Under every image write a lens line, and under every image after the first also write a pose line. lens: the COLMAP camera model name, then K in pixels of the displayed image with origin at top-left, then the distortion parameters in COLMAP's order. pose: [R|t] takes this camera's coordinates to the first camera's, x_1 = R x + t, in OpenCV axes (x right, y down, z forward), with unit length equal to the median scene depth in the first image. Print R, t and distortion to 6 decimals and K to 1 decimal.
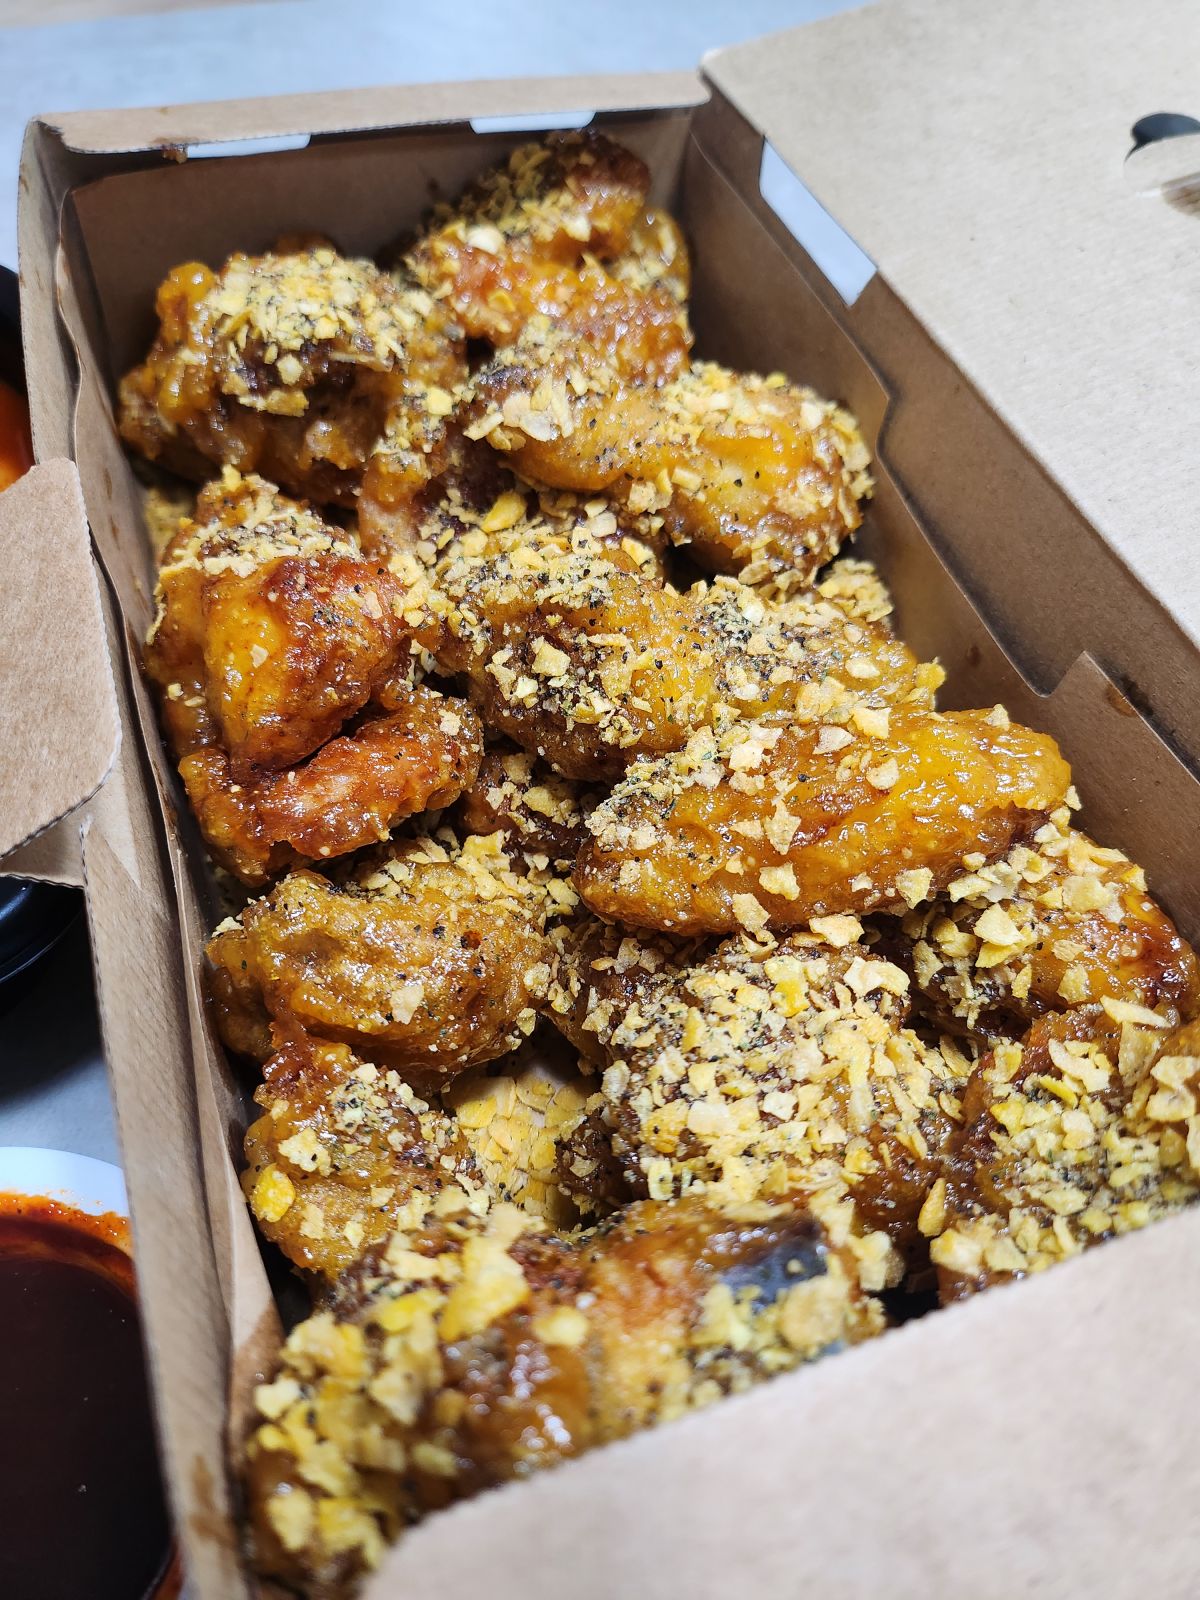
lens RADIAL K [[1136.1, 0, 600.0], [0, 1136.1, 800.0], [0, 0, 1]] dist [0.006975, -0.035616]
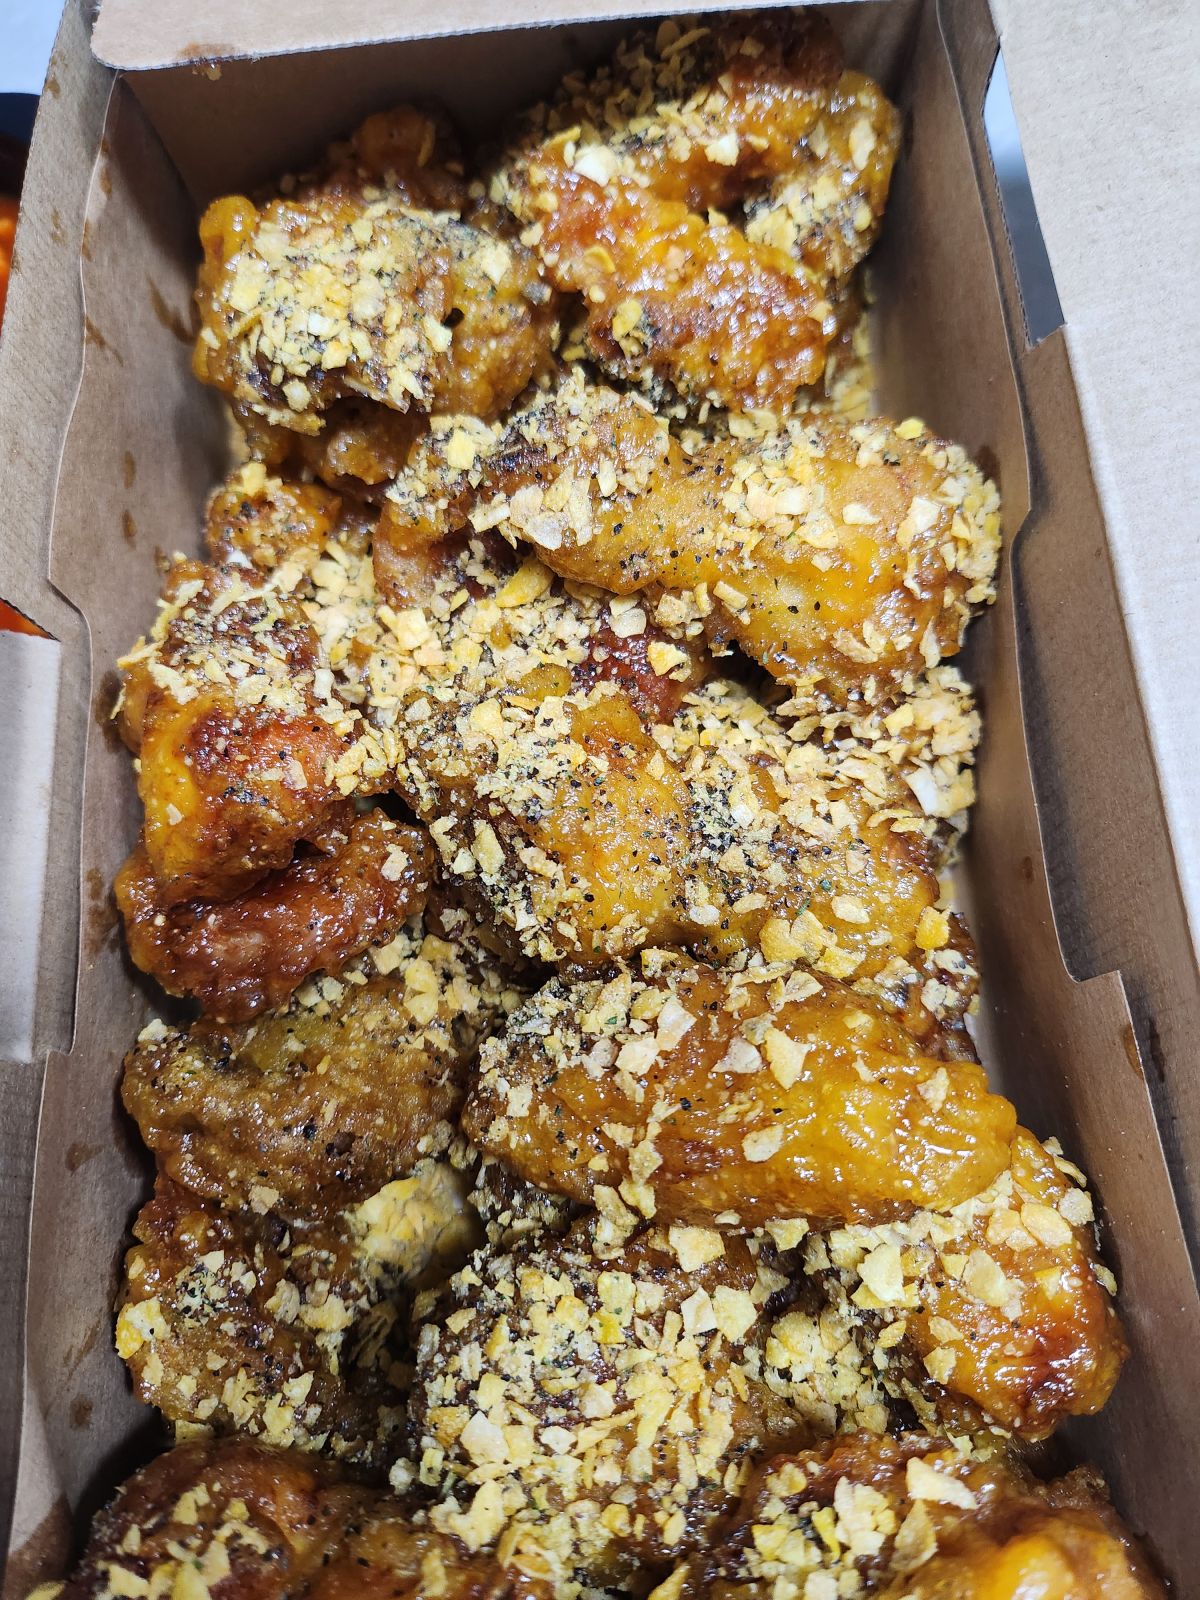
lens RADIAL K [[1145.7, 0, 604.8], [0, 1145.7, 783.0], [0, 0, 1]] dist [0.006385, -0.042891]
pose [[0.955907, 0.222013, -0.192230, 0.204984], [-0.149520, 0.931321, 0.332091, -0.478694], [0.252756, -0.288706, 0.923452, 0.190180]]
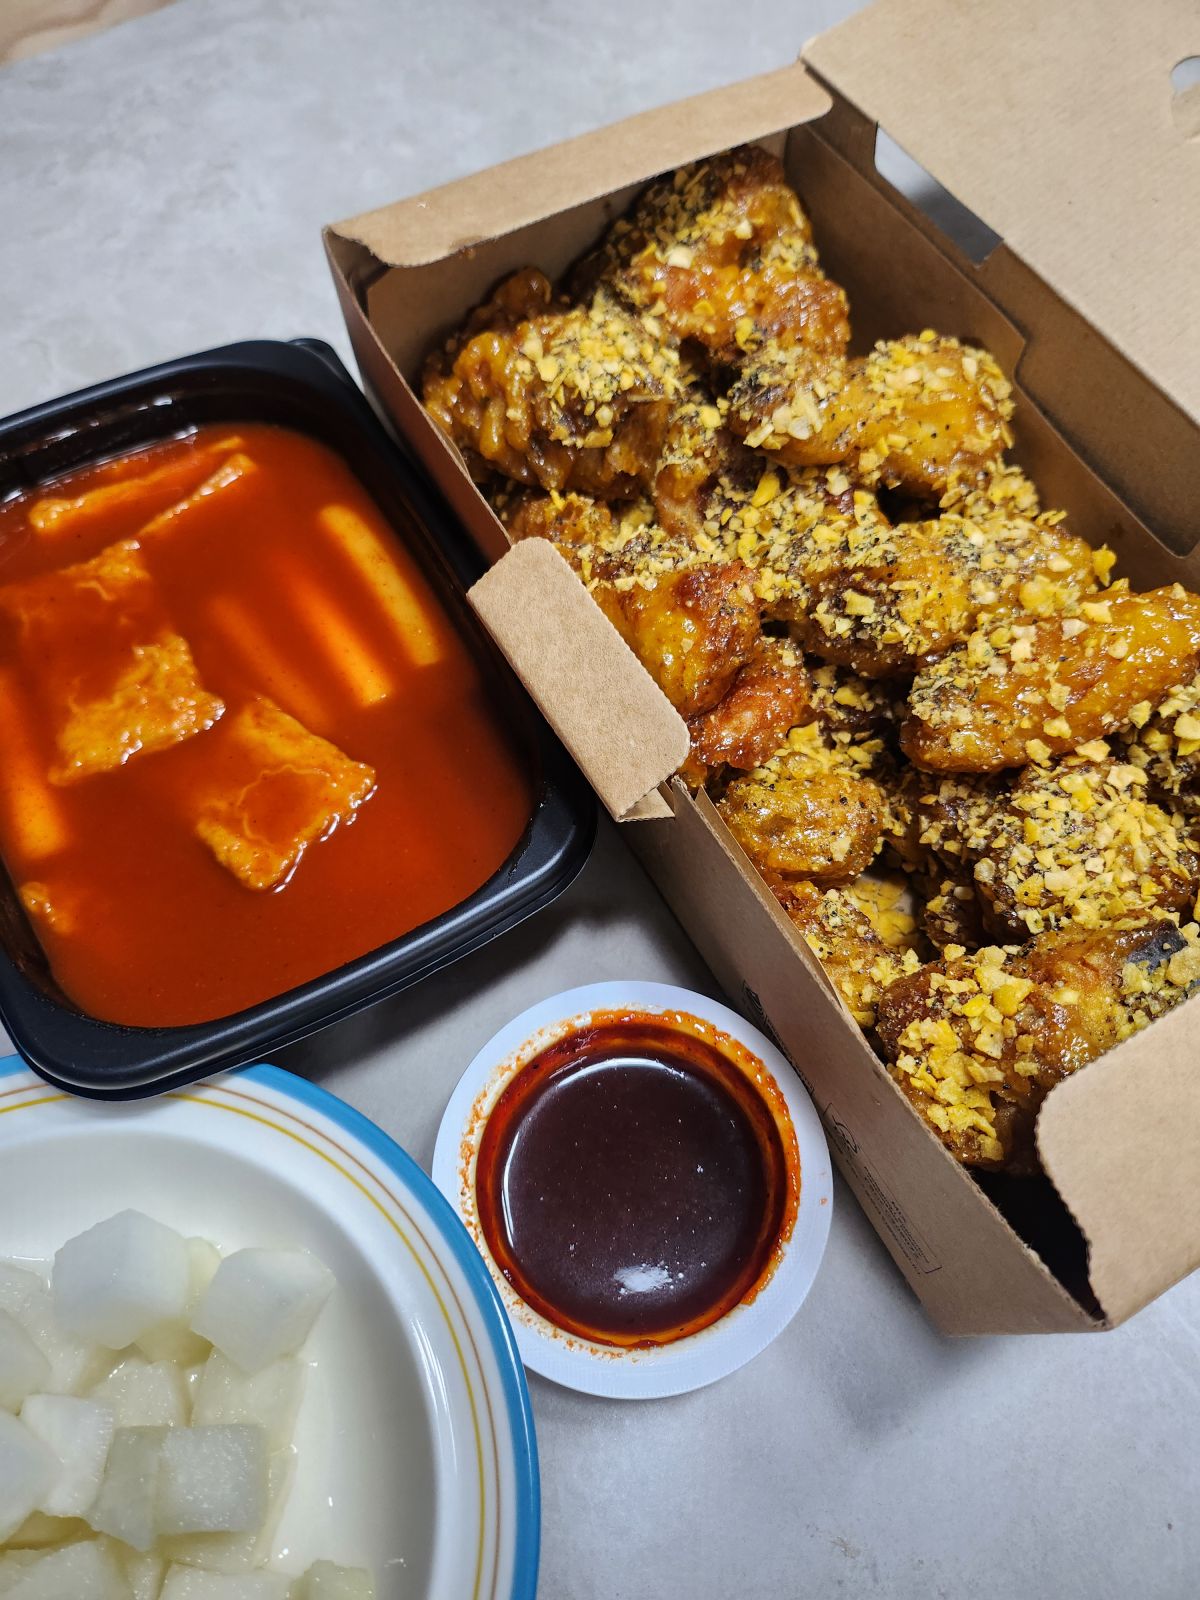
lens RADIAL K [[1118.4, 0, 591.1], [0, 1118.4, 799.6], [0, 0, 1]] dist [0.027822, -0.051342]
pose [[0.981577, -0.190911, 0.007771, -0.431365], [0.187068, 0.968507, 0.164314, -0.177325], [-0.038895, -0.159833, 0.986377, -0.437324]]
